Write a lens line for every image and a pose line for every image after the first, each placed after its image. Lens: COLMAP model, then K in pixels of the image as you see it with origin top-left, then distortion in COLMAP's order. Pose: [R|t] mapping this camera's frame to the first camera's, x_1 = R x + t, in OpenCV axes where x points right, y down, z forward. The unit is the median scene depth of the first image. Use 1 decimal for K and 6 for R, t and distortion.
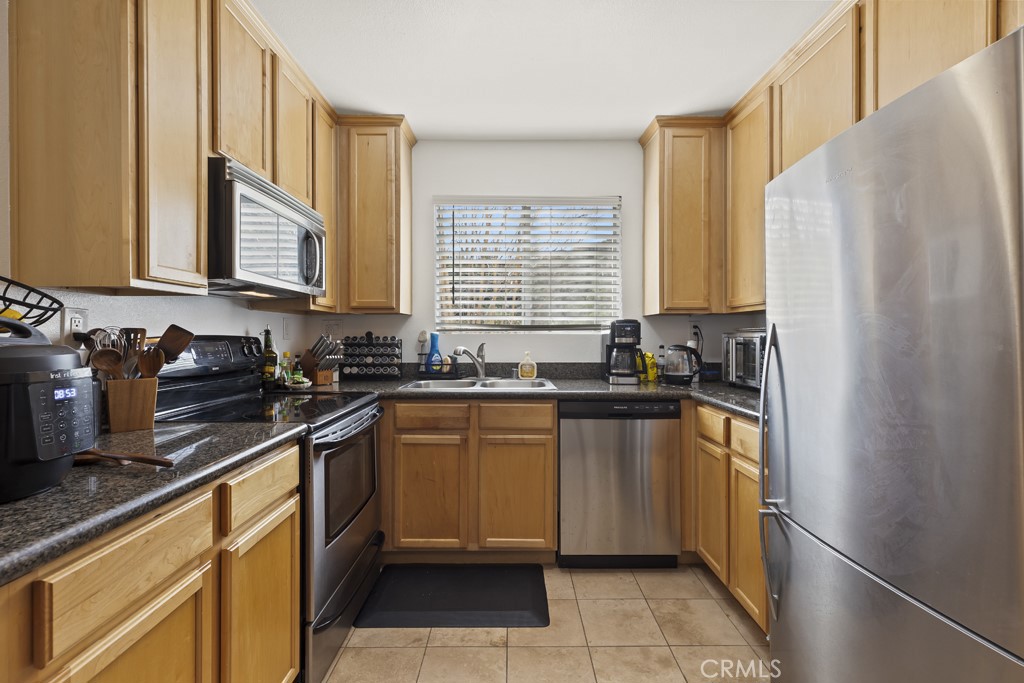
lens RADIAL K [[459.0, 0, 515.6], [0, 459.0, 335.8], [0, 0, 1]] dist [0.003494, 0.000463]
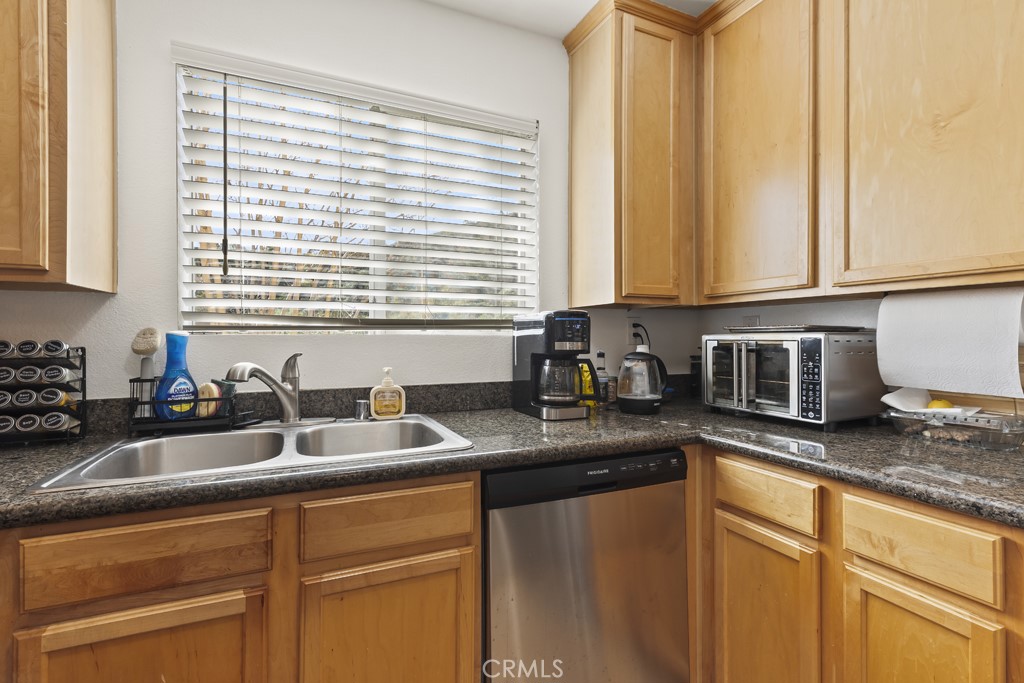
lens RADIAL K [[461.6, 0, 540.2], [0, 461.6, 336.0], [0, 0, 1]] dist [0.002444, 0.000517]
pose [[0.895015, -0.000600, 0.446036, -0.065472], [0.001363, 0.999998, -0.001390, -0.002319], [-0.446034, 0.001852, 0.895014, 0.487880]]
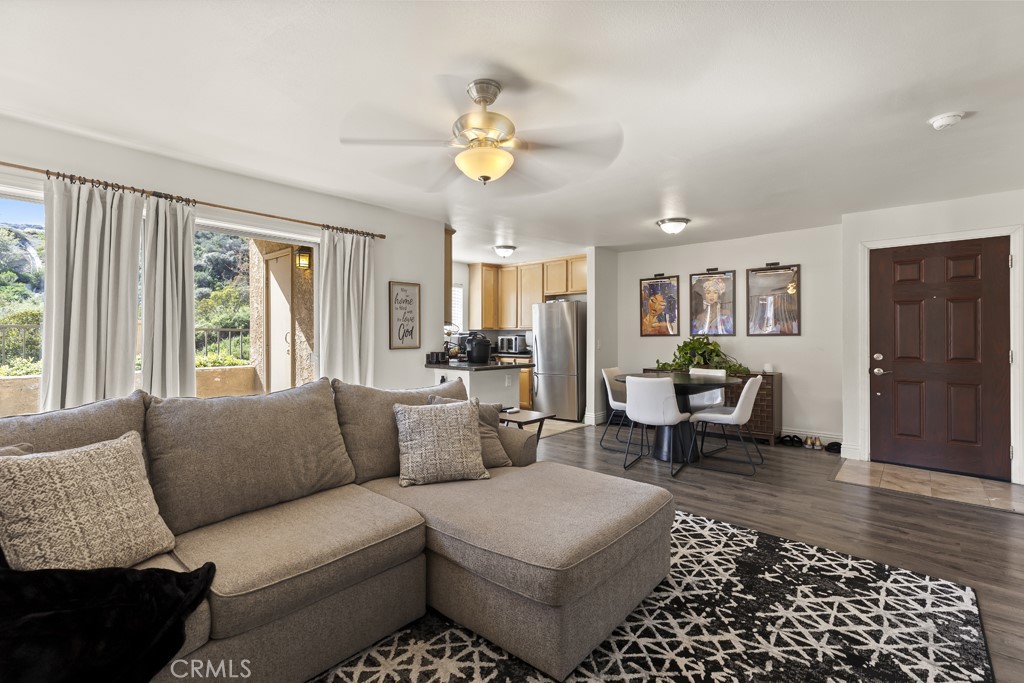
lens RADIAL K [[459.0, 0, 515.6], [0, 459.0, 335.8], [0, 0, 1]] dist [0.003494, 0.000463]
pose [[0.670026, 0.002467, 0.742334, -1.776243], [0.001744, 0.999986, -0.004897, 0.005165], [-0.742336, 0.004576, 0.670012, -1.182997]]
